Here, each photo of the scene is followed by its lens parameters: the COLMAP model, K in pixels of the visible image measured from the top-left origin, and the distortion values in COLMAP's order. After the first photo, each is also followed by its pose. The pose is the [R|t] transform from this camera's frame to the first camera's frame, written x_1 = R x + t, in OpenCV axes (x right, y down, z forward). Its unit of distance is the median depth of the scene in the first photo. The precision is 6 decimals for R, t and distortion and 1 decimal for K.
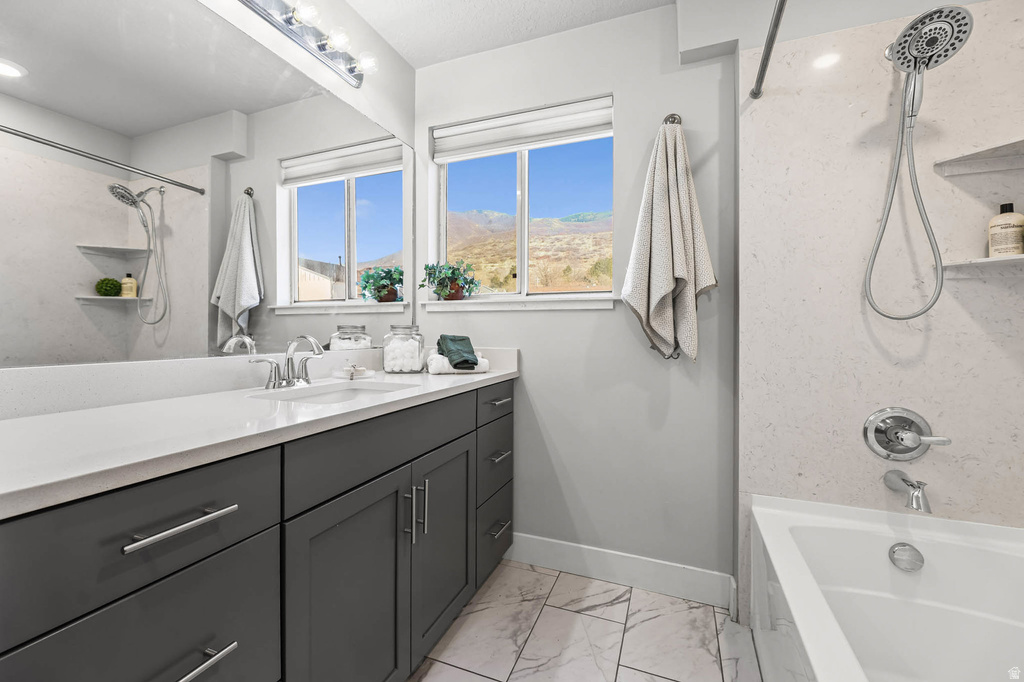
lens RADIAL K [[421.0, 0, 509.1], [0, 421.0, 337.0], [0, 0, 1]] dist [-0.001059, -0.002040]
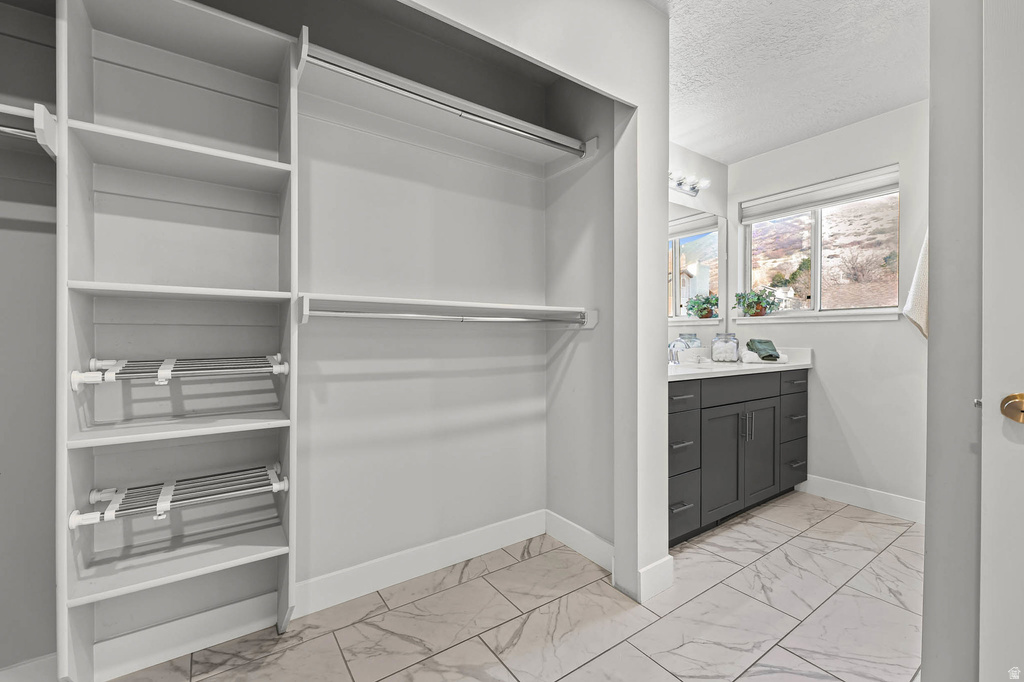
lens RADIAL K [[421.0, 0, 486.7], [0, 421.0, 341.2], [0, 0, 1]] dist [-0.001059, -0.002040]
pose [[0.804640, 0.002158, -0.593759, -0.019401], [-0.004882, 0.999984, -0.002982, 0.011543], [0.593743, 0.005298, 0.804637, -0.806231]]
